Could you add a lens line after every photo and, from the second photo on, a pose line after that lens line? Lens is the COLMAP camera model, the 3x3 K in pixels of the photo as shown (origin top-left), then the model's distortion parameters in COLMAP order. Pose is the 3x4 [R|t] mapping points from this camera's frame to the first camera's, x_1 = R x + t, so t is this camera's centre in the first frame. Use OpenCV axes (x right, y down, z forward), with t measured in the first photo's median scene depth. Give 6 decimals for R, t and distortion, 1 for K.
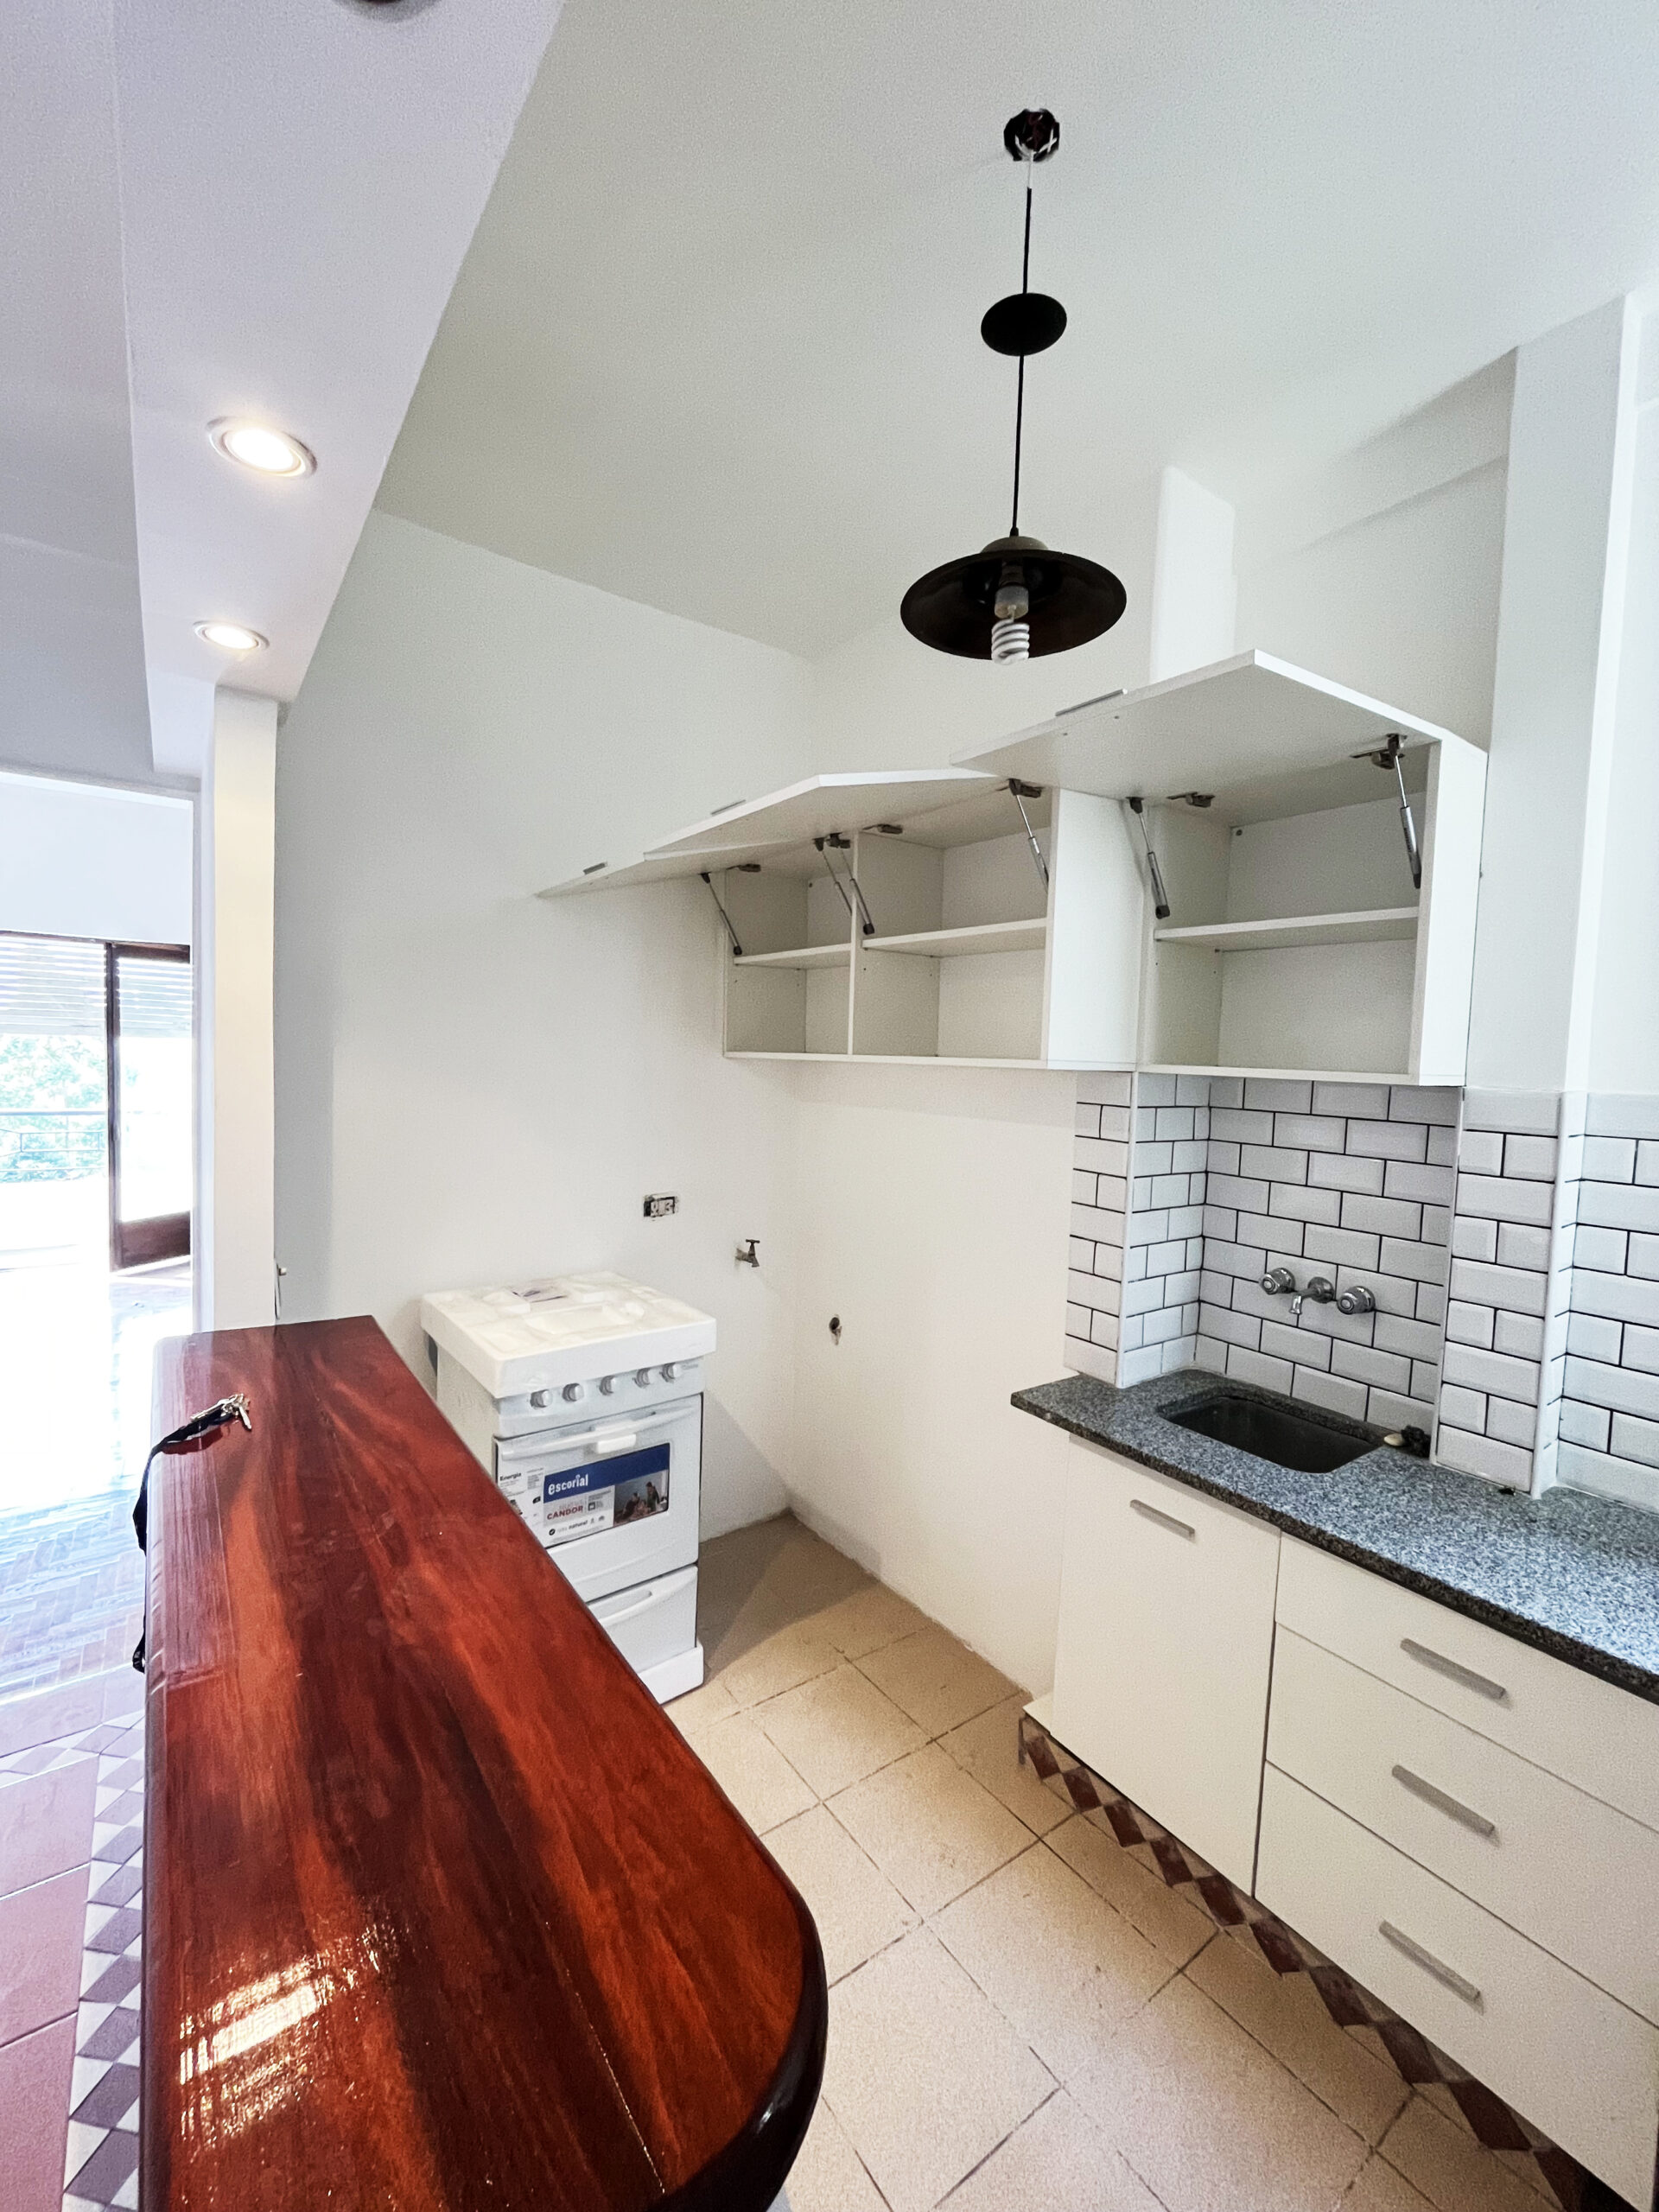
lens RADIAL K [[902.2, 0, 823.2], [0, 902.2, 1100.7], [0, 0, 1]] dist [0.000486, -0.000168]
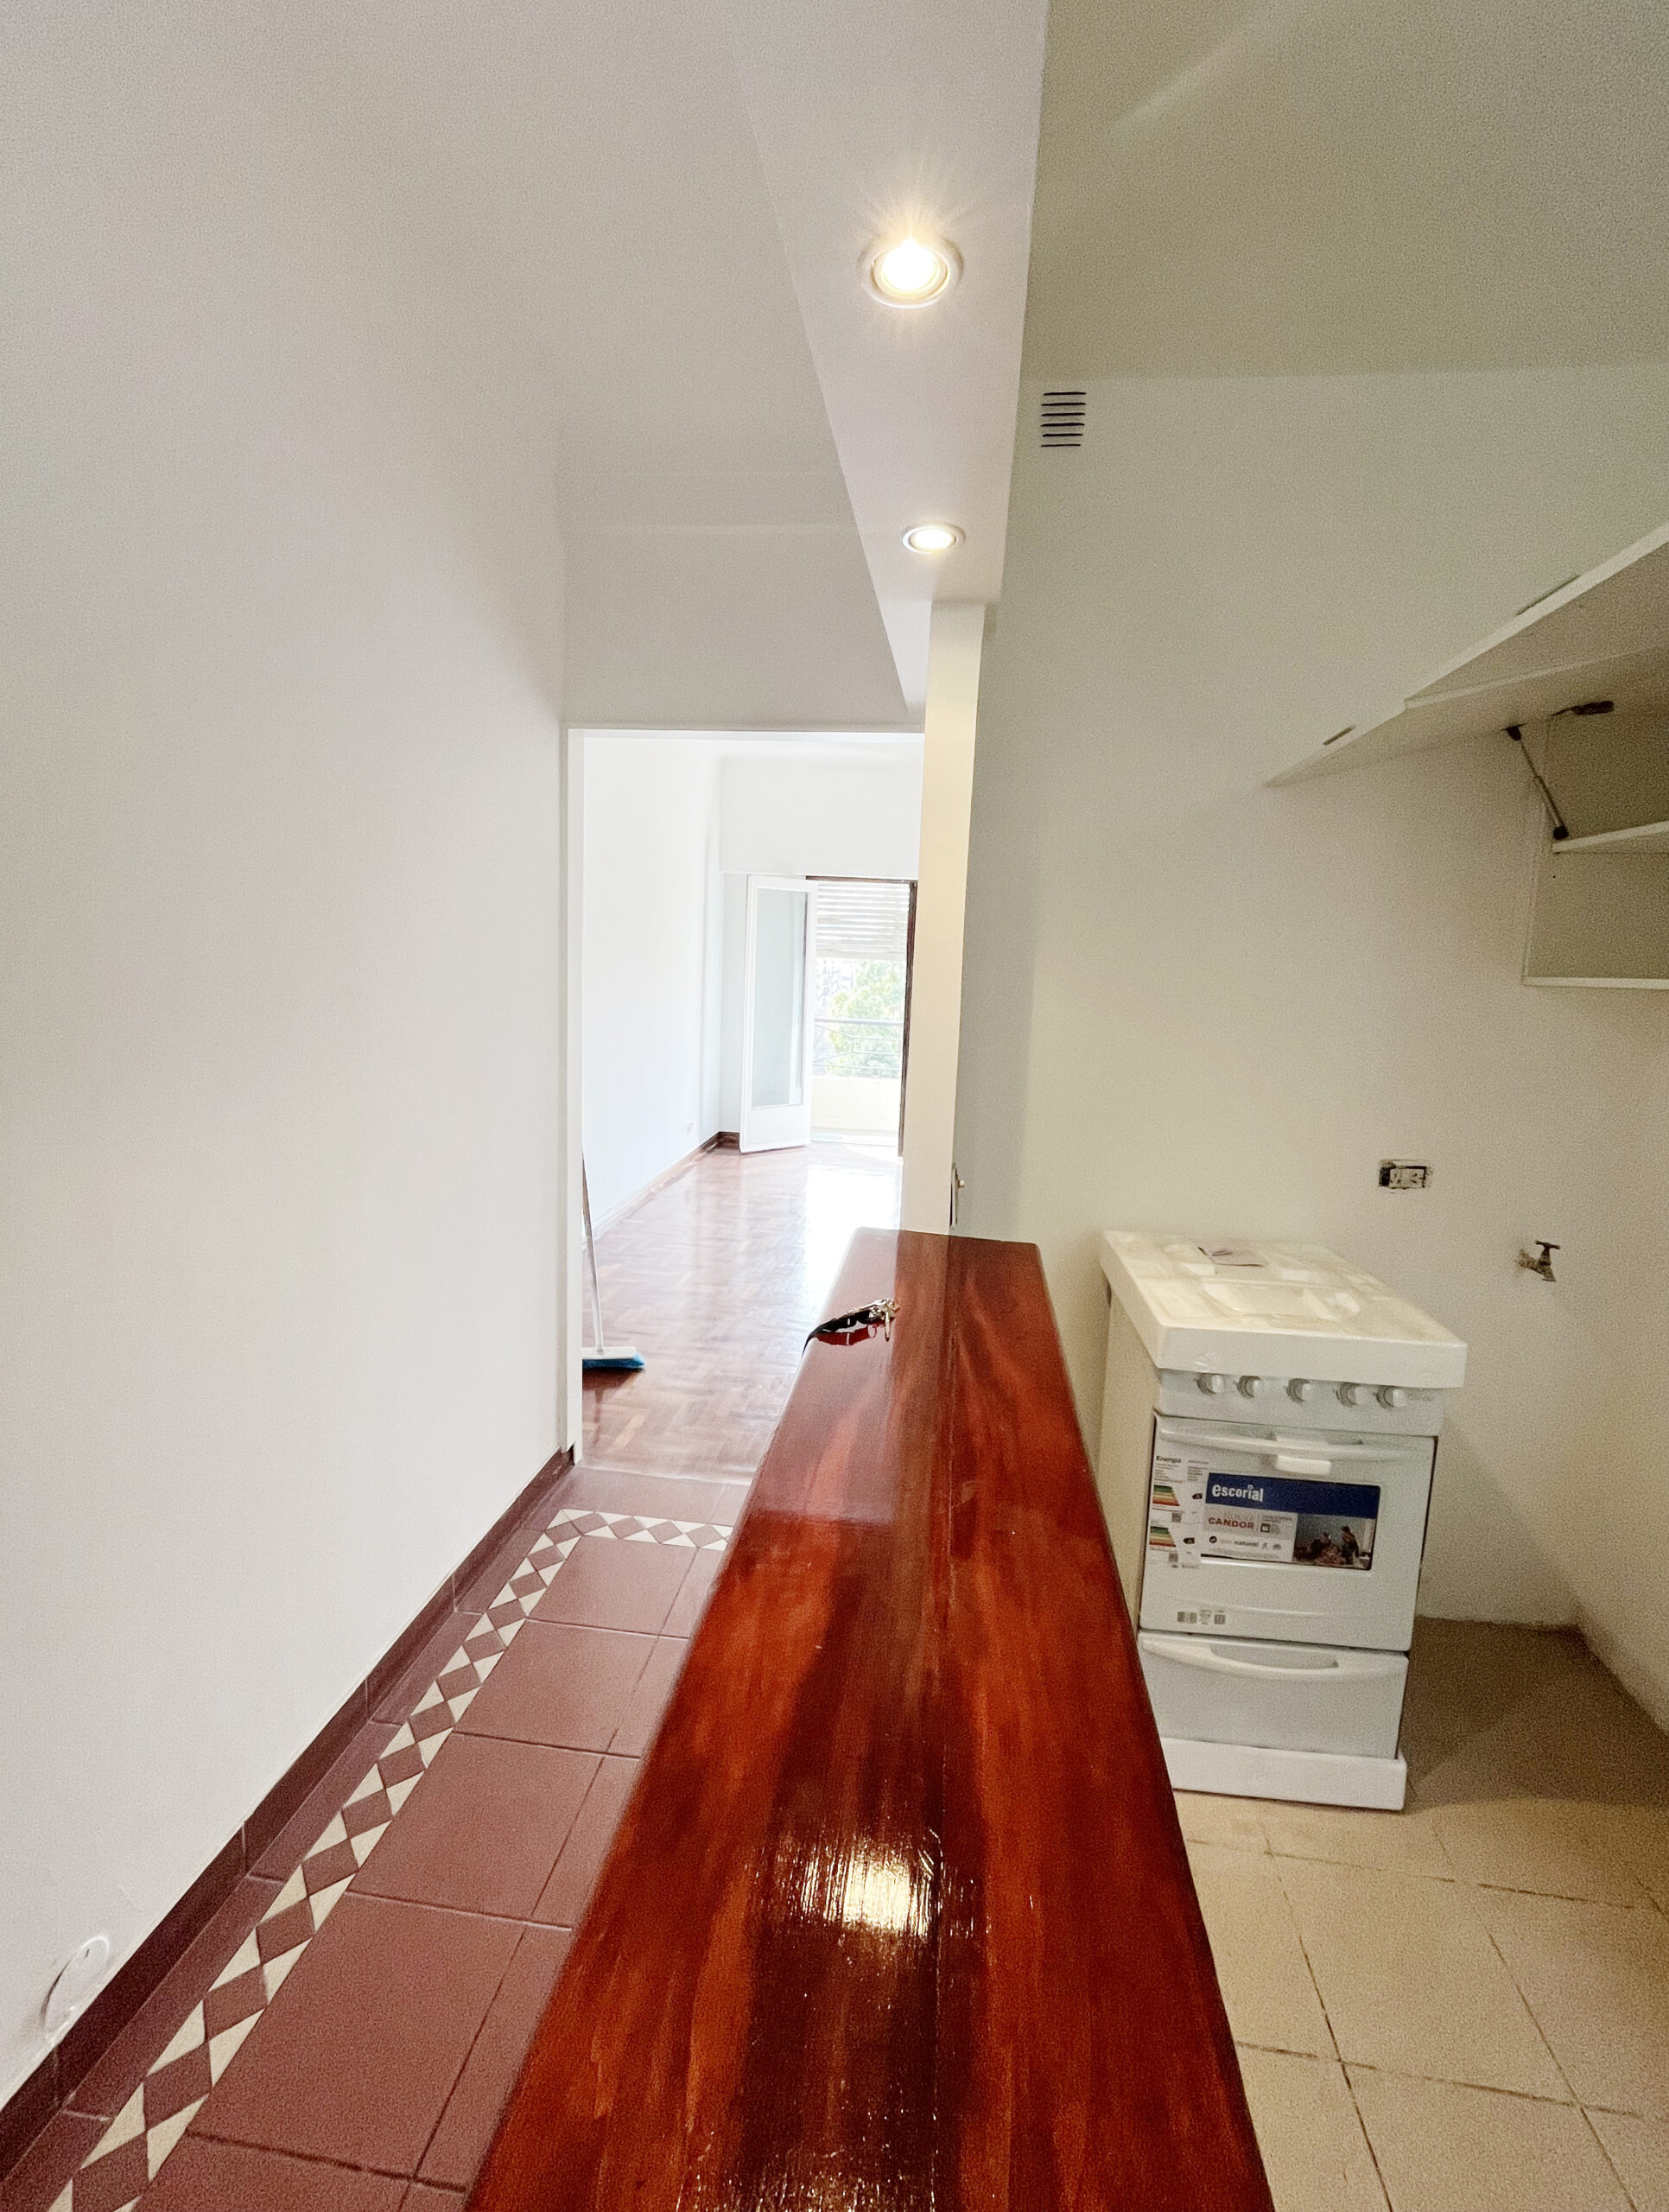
lens RADIAL K [[915.2, 0, 866.2], [0, 915.2, 1067.3], [0, 0, 1]] dist [-0.009641, 0.000926]
pose [[0.729639, 0.077740, -0.679399, 0.007909], [-0.052779, 0.996955, 0.057394, 0.004991], [0.681793, -0.006019, 0.731521, 0.148318]]
